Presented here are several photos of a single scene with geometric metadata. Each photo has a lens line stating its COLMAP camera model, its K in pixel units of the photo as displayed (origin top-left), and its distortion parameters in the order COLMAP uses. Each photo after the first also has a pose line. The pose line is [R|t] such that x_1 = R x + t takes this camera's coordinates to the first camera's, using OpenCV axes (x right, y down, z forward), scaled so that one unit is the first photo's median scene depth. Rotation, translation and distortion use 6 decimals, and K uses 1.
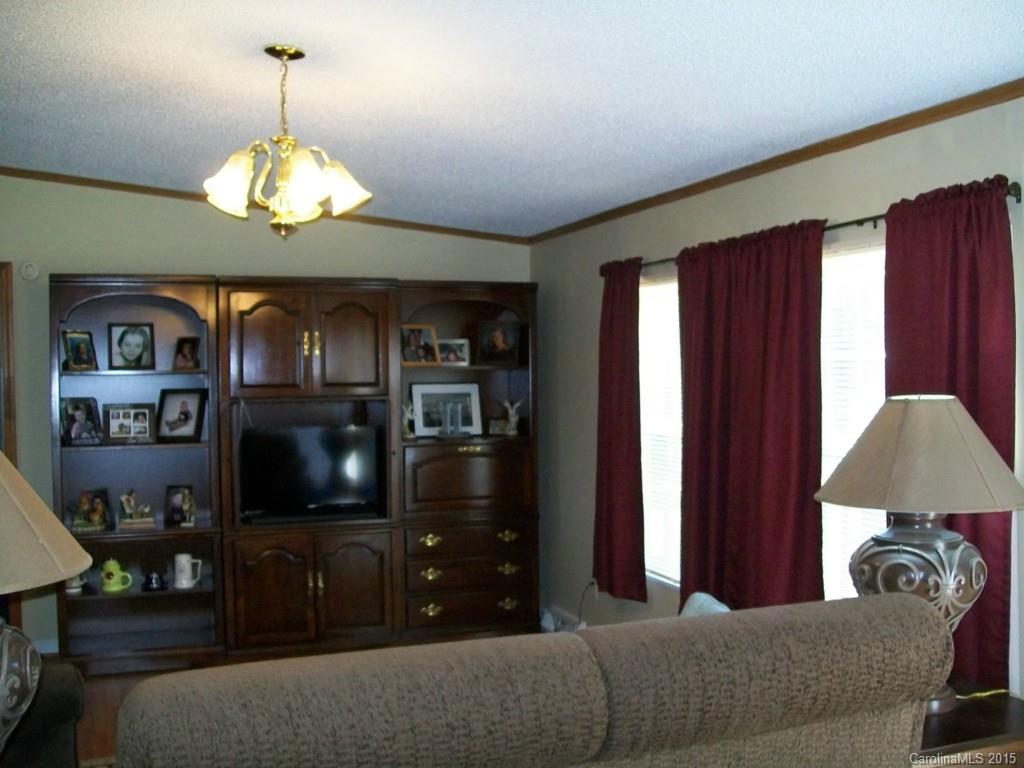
lens RADIAL K [[1104.0, 0, 518.4], [0, 1104.0, 382.5], [0, 0, 1]] dist [-0.184848, 0.162443]
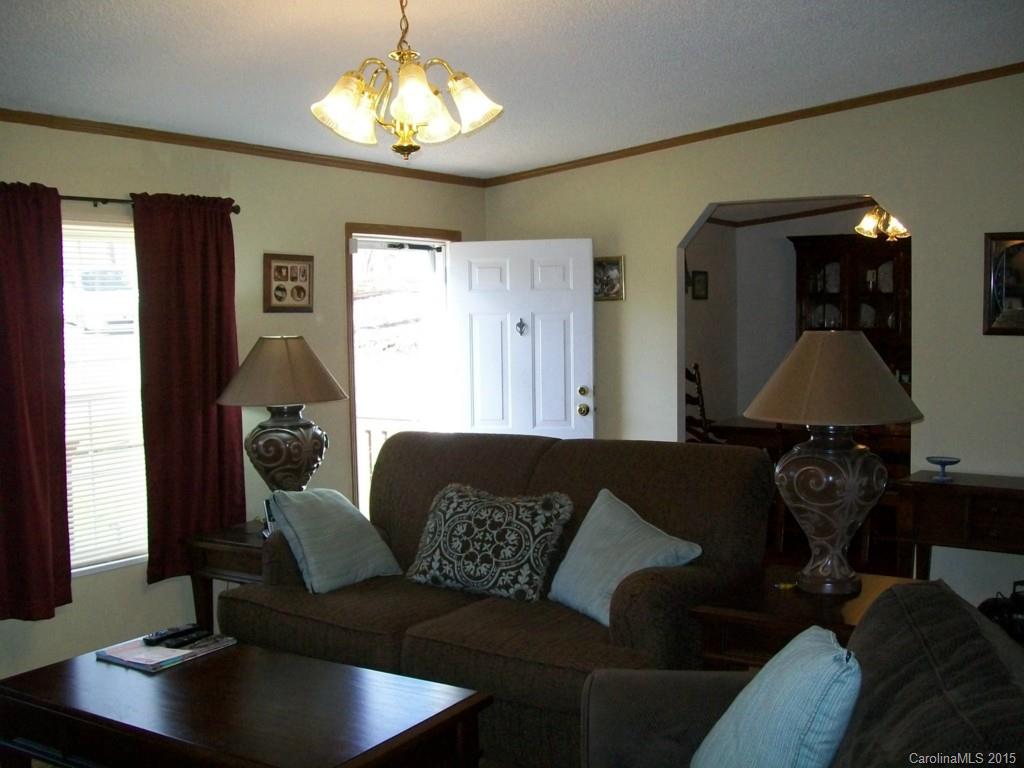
lens RADIAL K [[1104.0, 0, 518.4], [0, 1104.0, 382.5], [0, 0, 1]] dist [-0.184848, 0.162443]
pose [[-0.625100, -0.035813, 0.779723, -1.003249], [0.033289, 0.996815, 0.072472, -0.020615], [-0.779834, 0.071258, -0.621917, 1.544035]]
